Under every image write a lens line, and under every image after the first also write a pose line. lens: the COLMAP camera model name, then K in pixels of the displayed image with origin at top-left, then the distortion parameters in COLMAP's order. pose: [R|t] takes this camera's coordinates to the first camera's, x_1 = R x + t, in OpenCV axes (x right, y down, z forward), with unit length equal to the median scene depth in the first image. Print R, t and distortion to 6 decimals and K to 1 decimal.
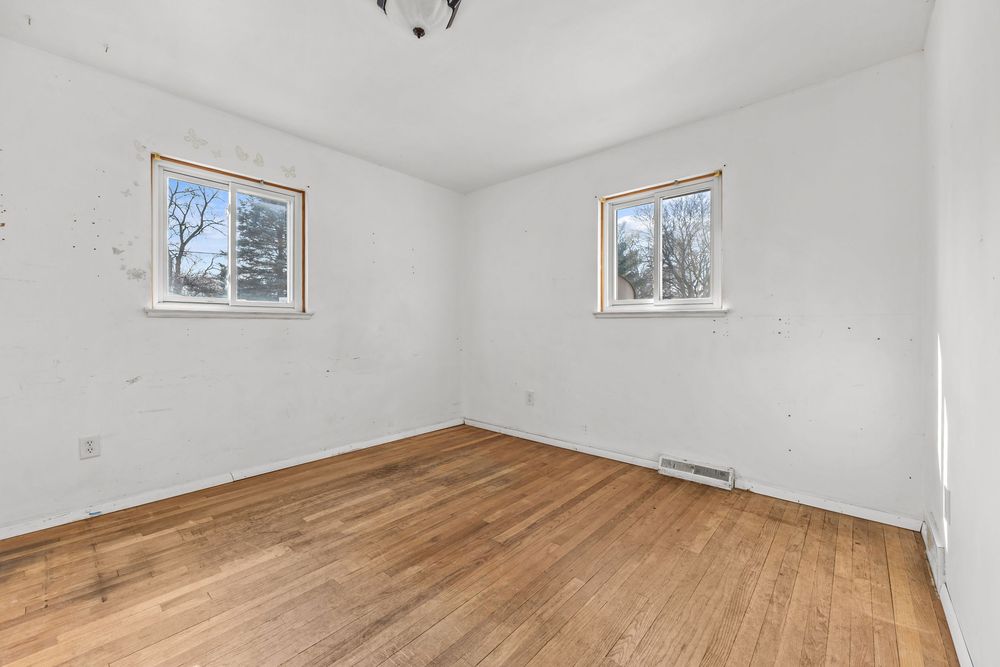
lens RADIAL K [[396.0, 0, 500.1], [0, 396.0, 329.9], [0, 0, 1]] dist [0.004236, -0.001474]
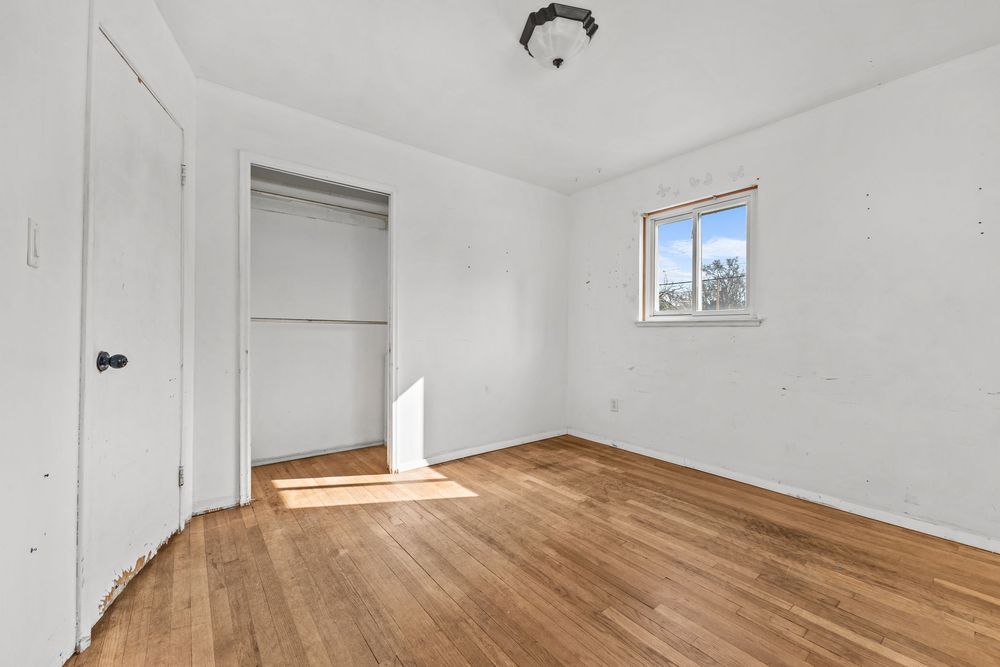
lens RADIAL K [[396.0, 0, 500.3], [0, 396.0, 330.3], [0, 0, 1]] dist [0.004236, -0.001474]
pose [[-0.179745, -0.007994, -0.983681, 0.660529], [-0.019032, 0.999808, -0.004647, -0.002626], [0.983529, 0.017886, -0.179863, 0.775069]]
